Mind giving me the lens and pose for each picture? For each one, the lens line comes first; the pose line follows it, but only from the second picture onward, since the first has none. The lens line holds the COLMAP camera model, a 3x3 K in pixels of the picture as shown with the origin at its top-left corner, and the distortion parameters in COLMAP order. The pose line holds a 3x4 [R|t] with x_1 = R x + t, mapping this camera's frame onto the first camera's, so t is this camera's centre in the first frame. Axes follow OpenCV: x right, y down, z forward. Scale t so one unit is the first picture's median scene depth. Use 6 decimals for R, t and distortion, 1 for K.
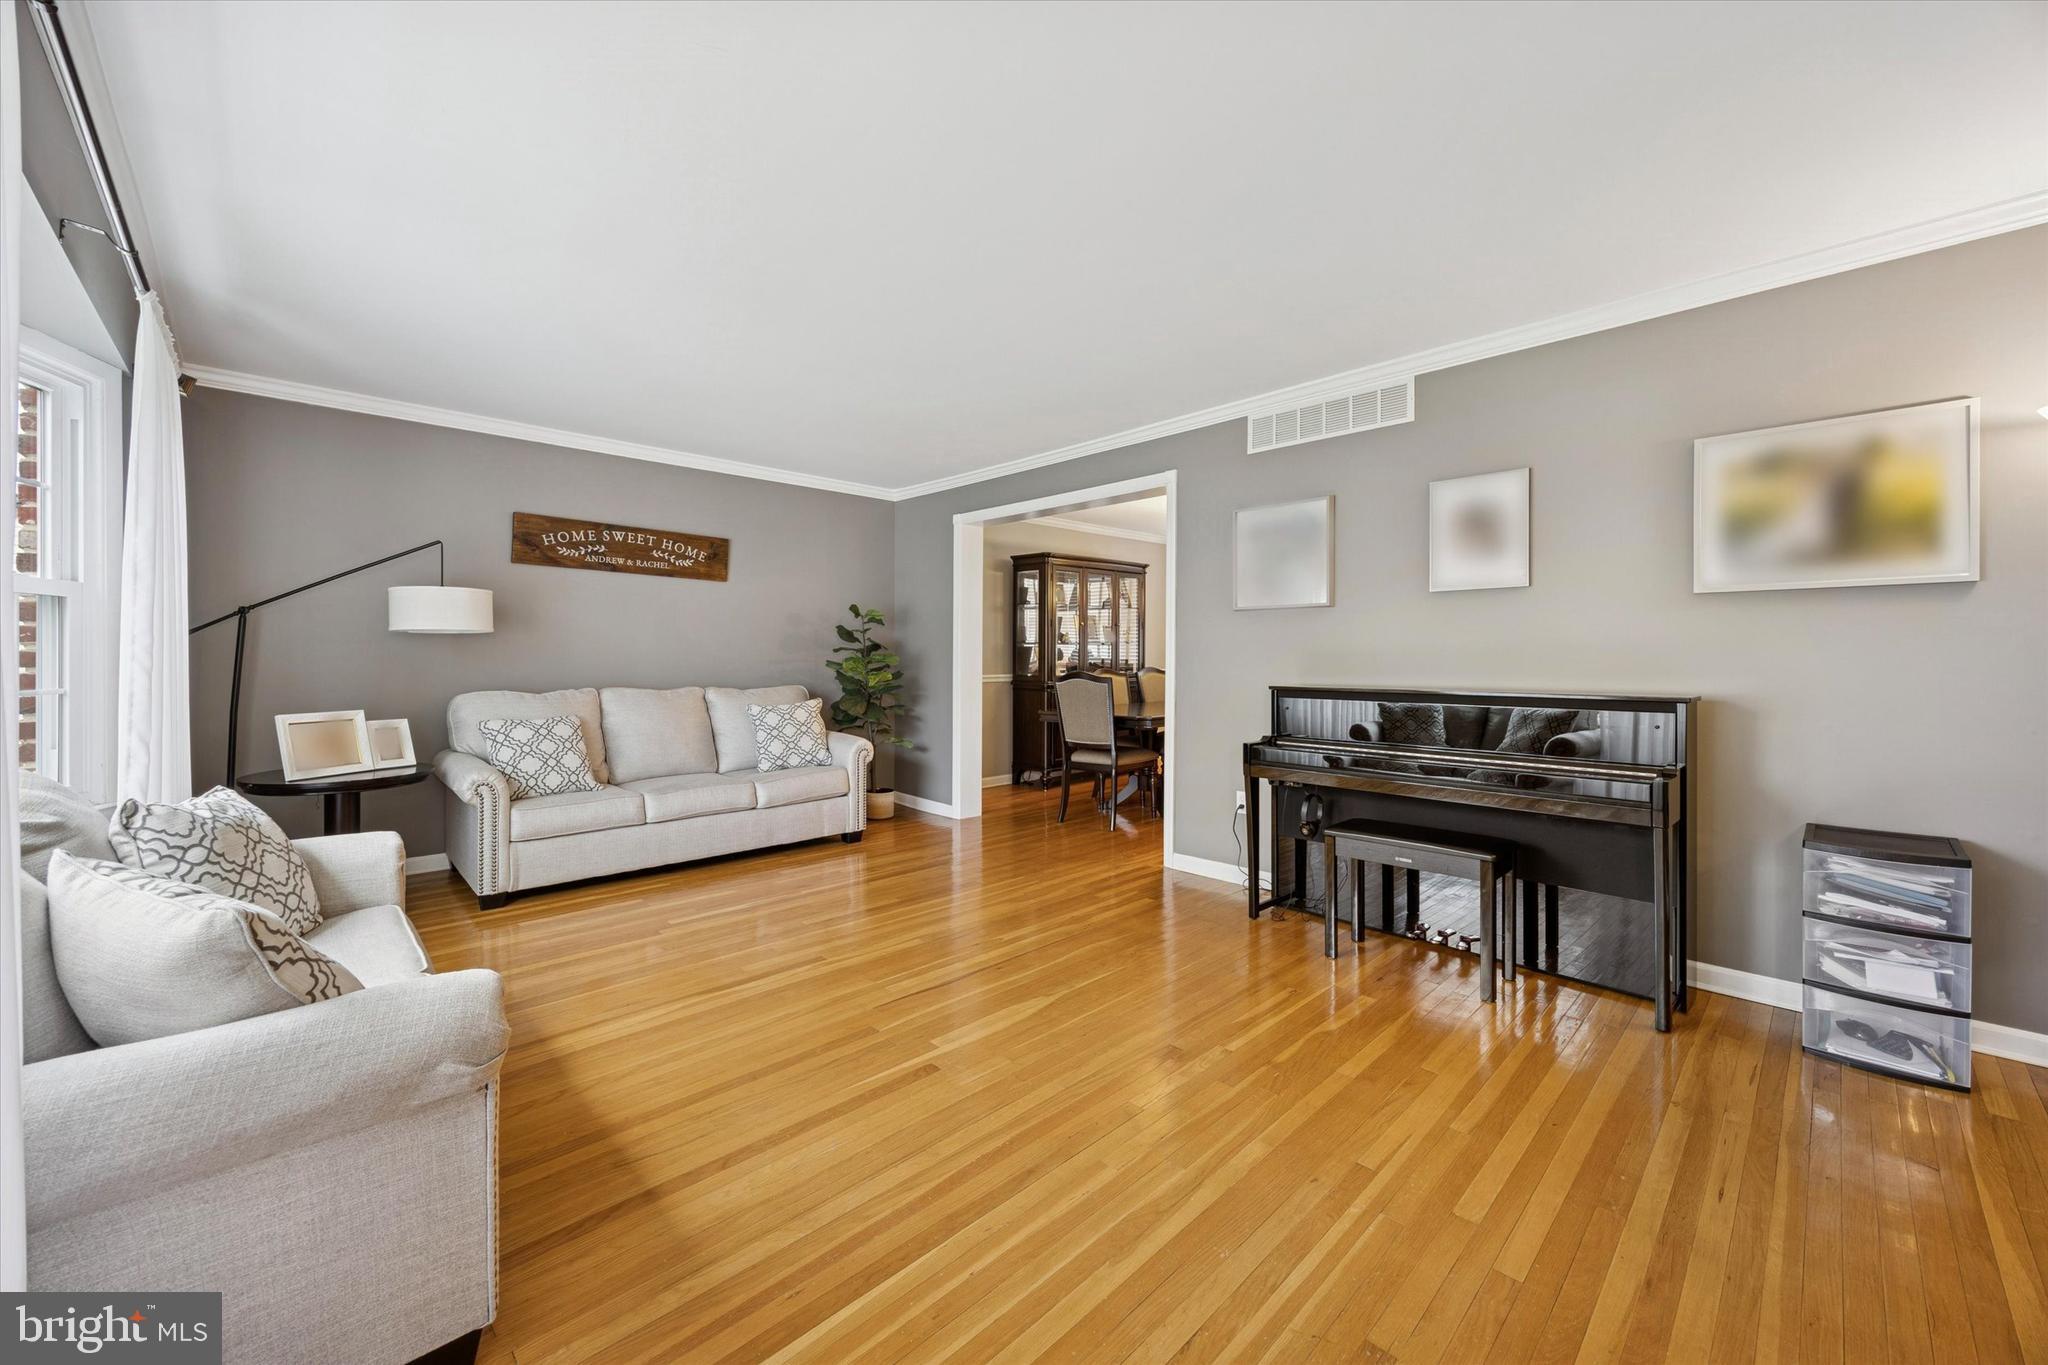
lens RADIAL K [[780.0, 0, 1029.3], [0, 780.0, 666.4], [0, 0, 1]] dist [-0.002720, -0.000460]
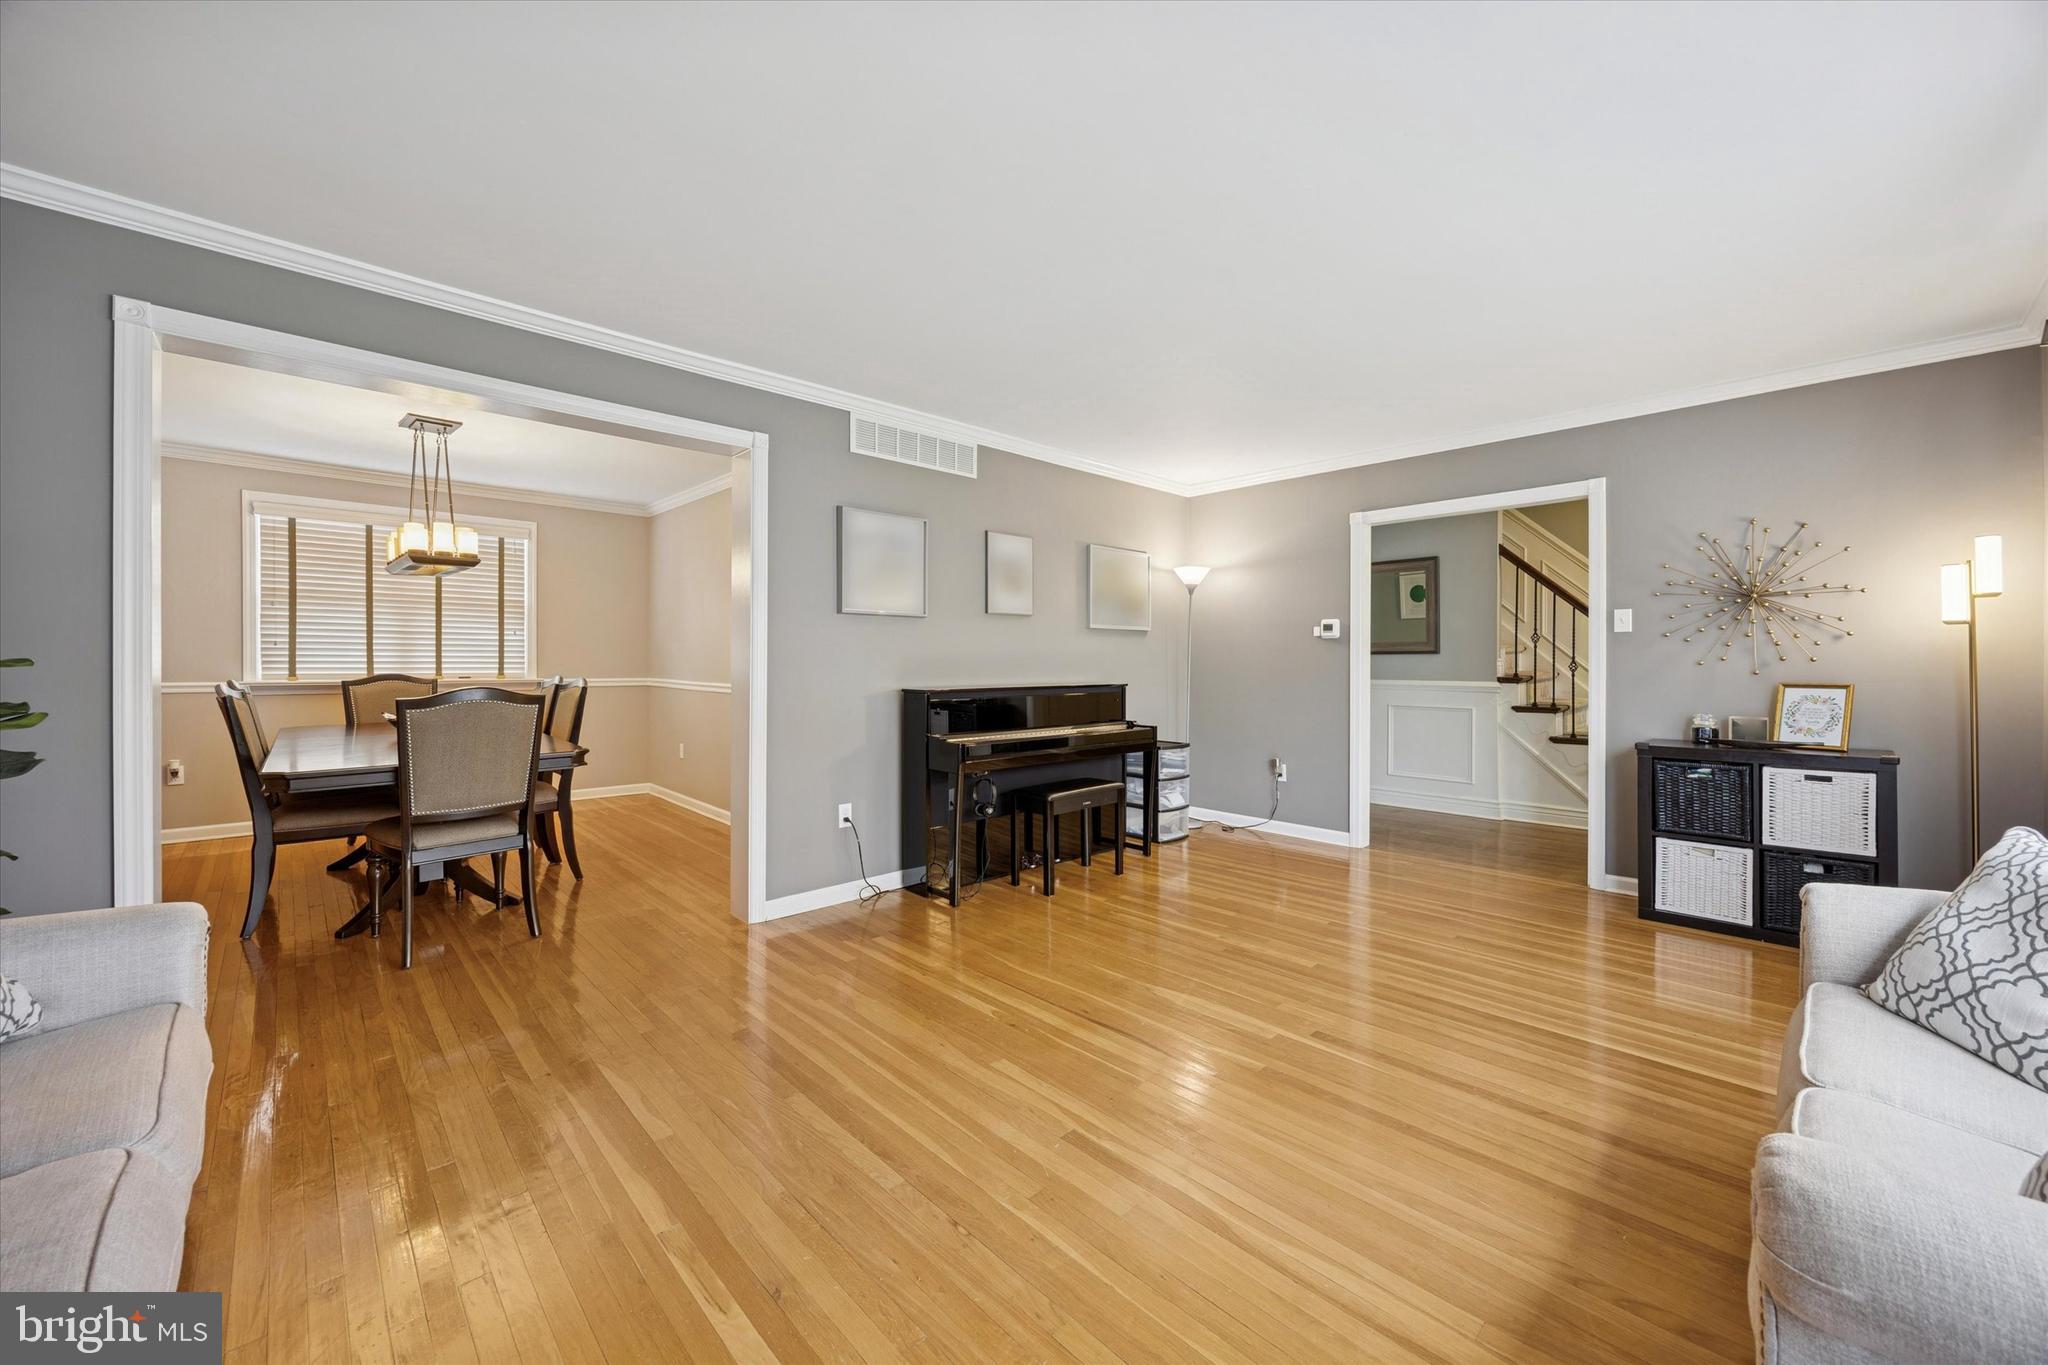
lens RADIAL K [[780.0, 0, 1029.3], [0, 780.0, 666.4], [0, 0, 1]] dist [-0.002720, -0.000460]
pose [[0.002682, -0.001291, 0.999996, -1.217871], [0.011353, 0.999935, 0.001260, -0.008580], [-0.999932, 0.011350, 0.002697, 1.392687]]
